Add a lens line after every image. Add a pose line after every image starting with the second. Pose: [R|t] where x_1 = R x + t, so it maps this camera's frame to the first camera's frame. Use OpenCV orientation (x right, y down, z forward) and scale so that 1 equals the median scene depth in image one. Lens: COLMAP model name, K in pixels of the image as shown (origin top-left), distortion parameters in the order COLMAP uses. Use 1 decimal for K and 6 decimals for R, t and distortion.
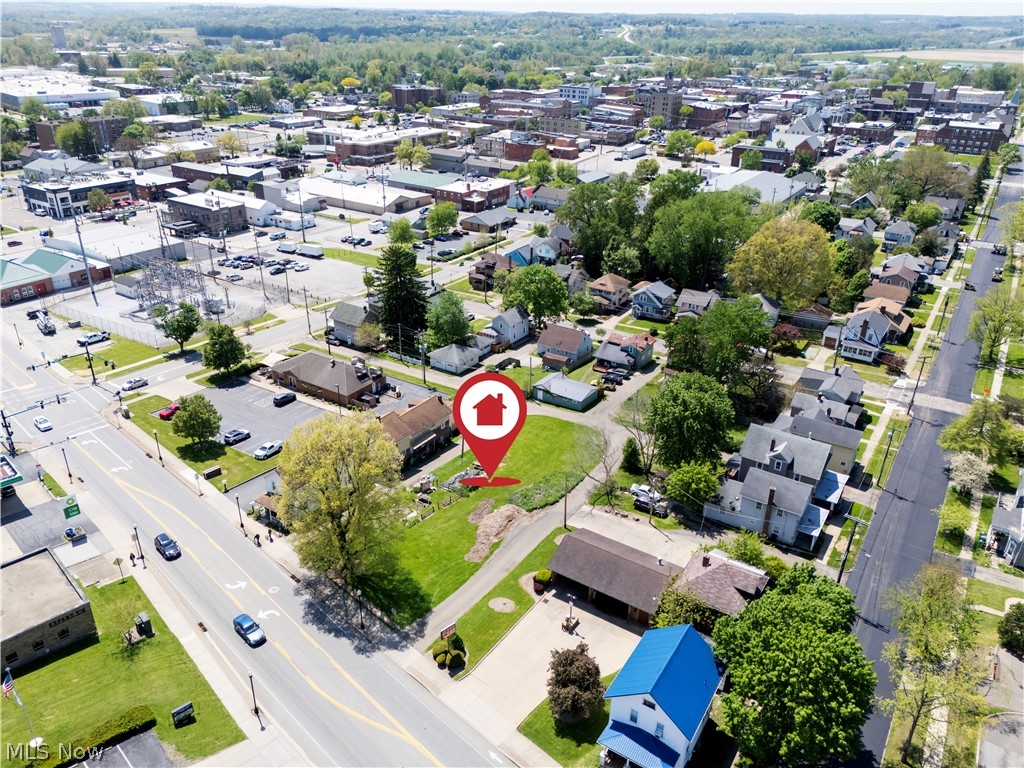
lens RADIAL K [[736.5, 0, 522.9], [0, 736.5, 383.6], [0, 0, 1]] dist [0.026386, -0.003254]
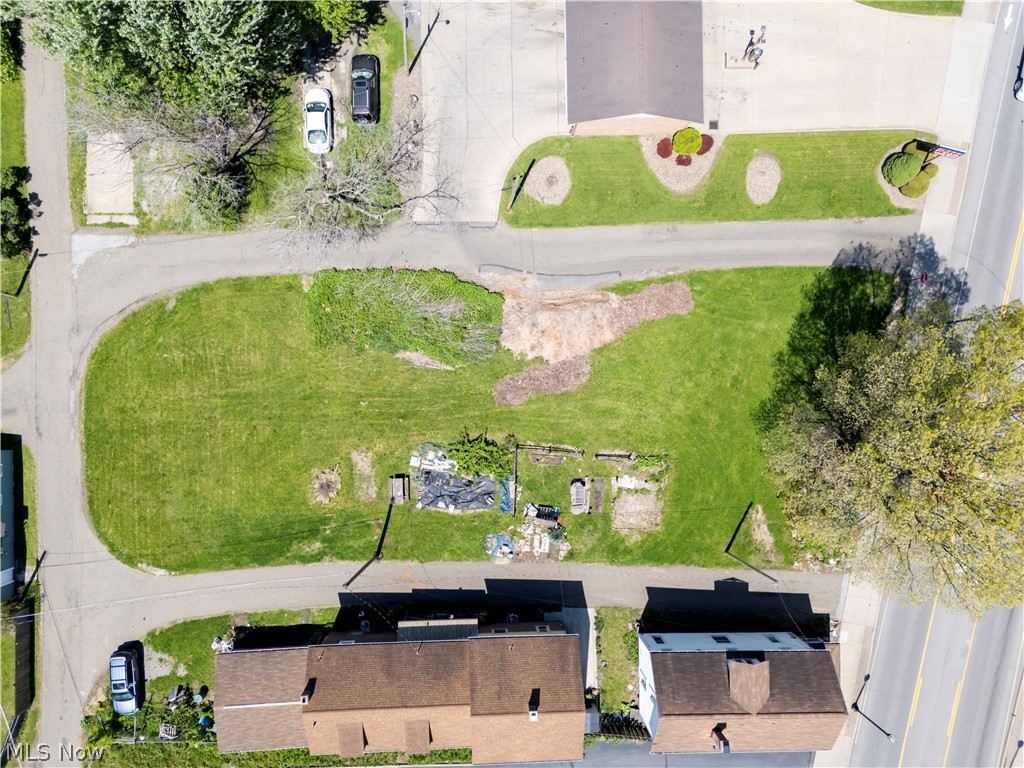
lens RADIAL K [[736.5, 0, 522.9], [0, 736.5, 383.6], [0, 0, 1]] dist [0.026386, -0.003254]
pose [[-0.551236, -0.833599, -0.035374, -0.034270], [0.298423, -0.236577, 0.924649, -0.325443], [-0.779155, 0.499144, 0.379175, 0.882163]]
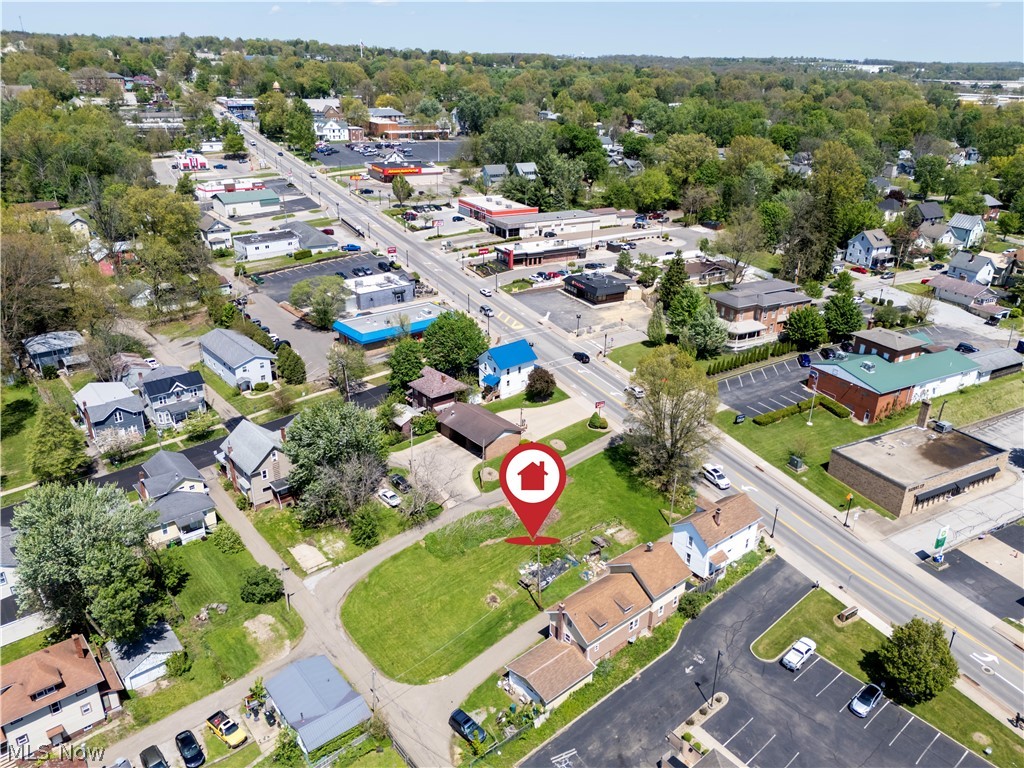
lens RADIAL K [[736.5, 0, 522.9], [0, 736.5, 383.6], [0, 0, 1]] dist [0.026386, -0.003254]
pose [[-0.957056, -0.157947, 0.243097, -0.266337], [0.080283, 0.661351, 0.745768, -0.791838], [-0.278564, 0.733259, -0.620269, 1.626294]]
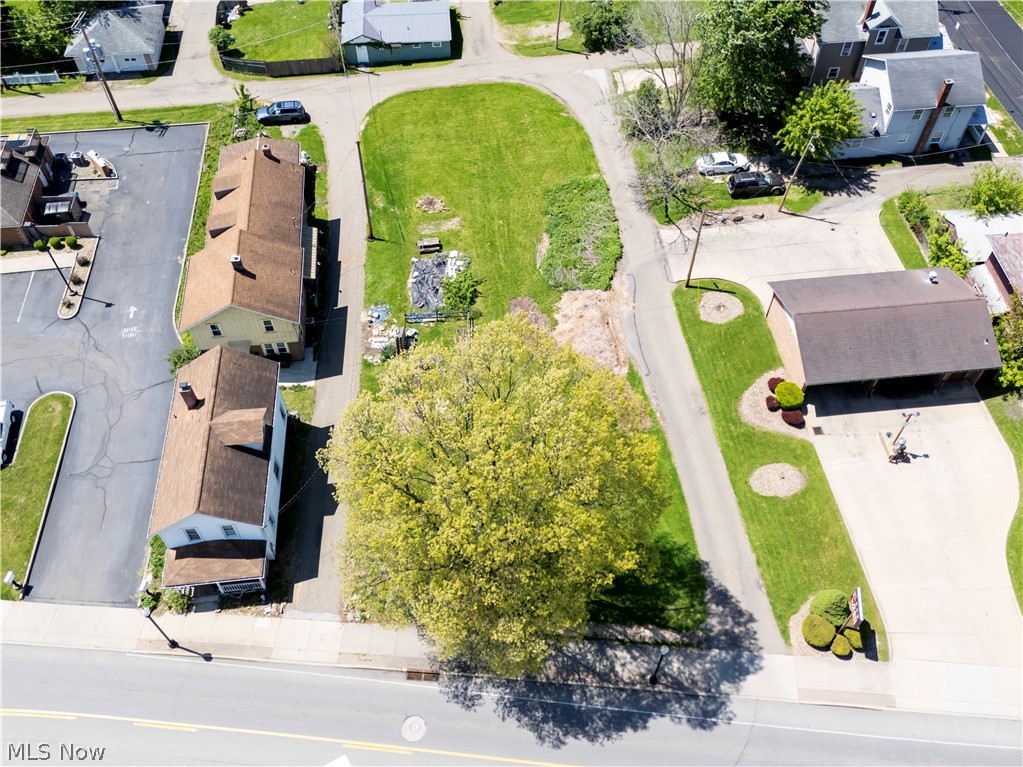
lens RADIAL K [[914.7, 0, 545.5], [0, 914.7, 329.8], [0, 0, 1]] dist [0.028268, -0.003112]
pose [[0.769883, -0.501851, 0.394242, -0.337376], [0.272618, 0.817172, 0.507847, -0.175702], [-0.577027, -0.283505, 0.765940, 0.522284]]
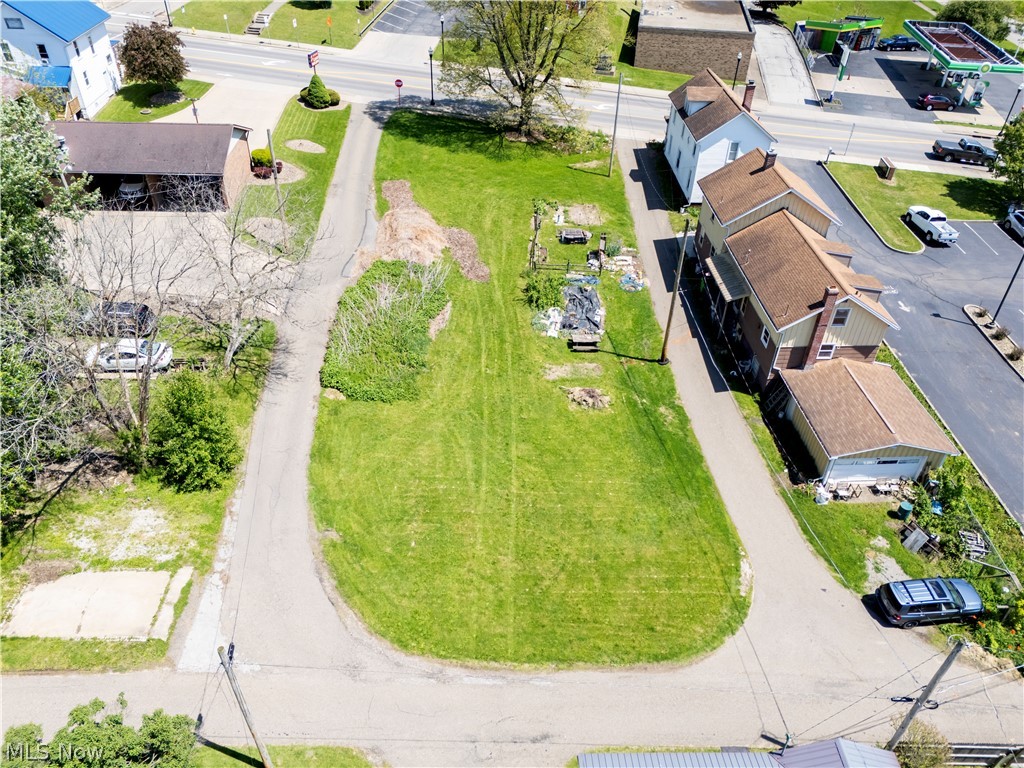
lens RADIAL K [[749.0, 0, 512.0], [0, 749.0, 384.0], [0, 0, 1]] dist [0.030967, -0.002816]
pose [[-0.817337, 0.309060, -0.486254, 0.218958], [-0.294452, 0.501354, 0.813598, -0.237115], [0.495236, 0.808162, -0.318772, 1.357190]]
